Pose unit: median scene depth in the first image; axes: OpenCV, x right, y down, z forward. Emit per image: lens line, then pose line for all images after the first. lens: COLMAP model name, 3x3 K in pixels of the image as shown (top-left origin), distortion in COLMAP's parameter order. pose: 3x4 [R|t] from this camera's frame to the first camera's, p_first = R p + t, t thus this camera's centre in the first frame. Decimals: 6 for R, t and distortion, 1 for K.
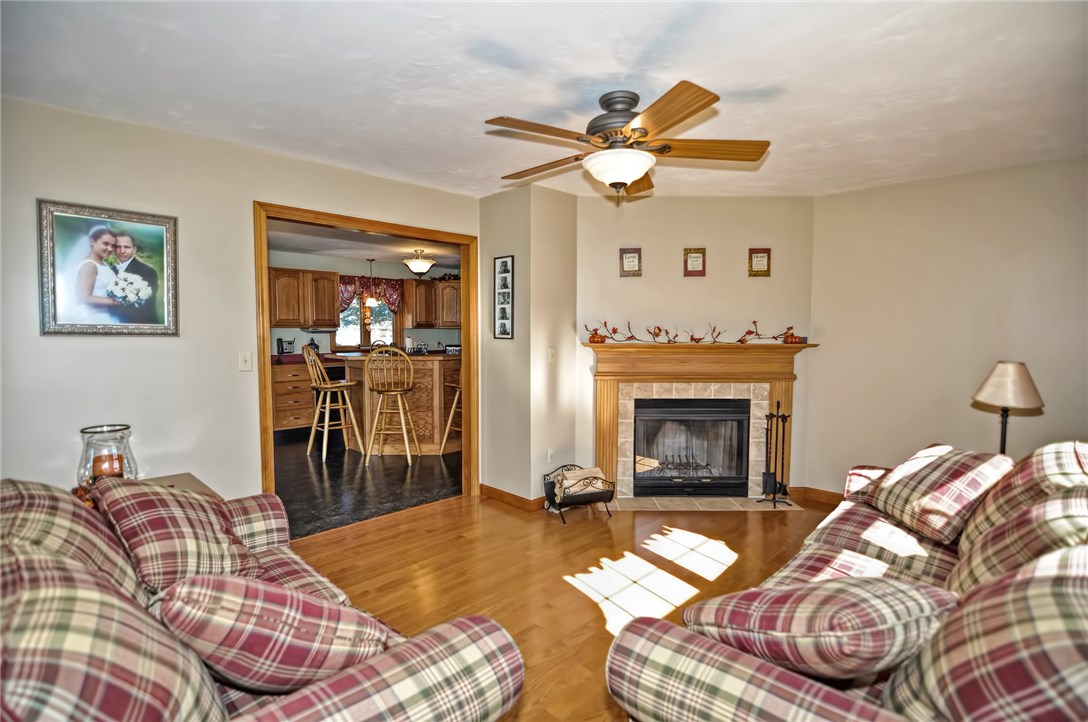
lens RADIAL K [[525.3, 0, 542.3], [0, 525.3, 363.7], [0, 0, 1]] dist [-0.003561, -0.000731]
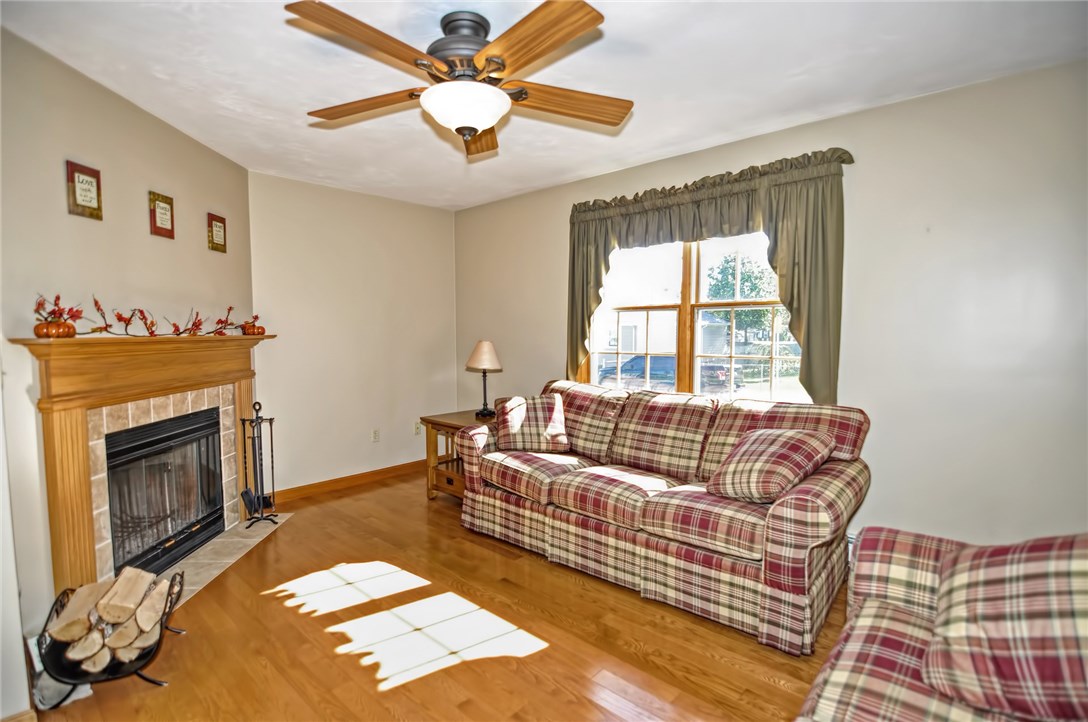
lens RADIAL K [[525.3, 0, 542.2], [0, 525.3, 359.1], [0, 0, 1]] dist [-0.003561, -0.000731]
pose [[-0.039266, -0.055920, 0.997663, -0.409327], [0.062498, 0.996340, 0.058306, -0.019092], [-0.997272, 0.064641, -0.035628, 0.551389]]
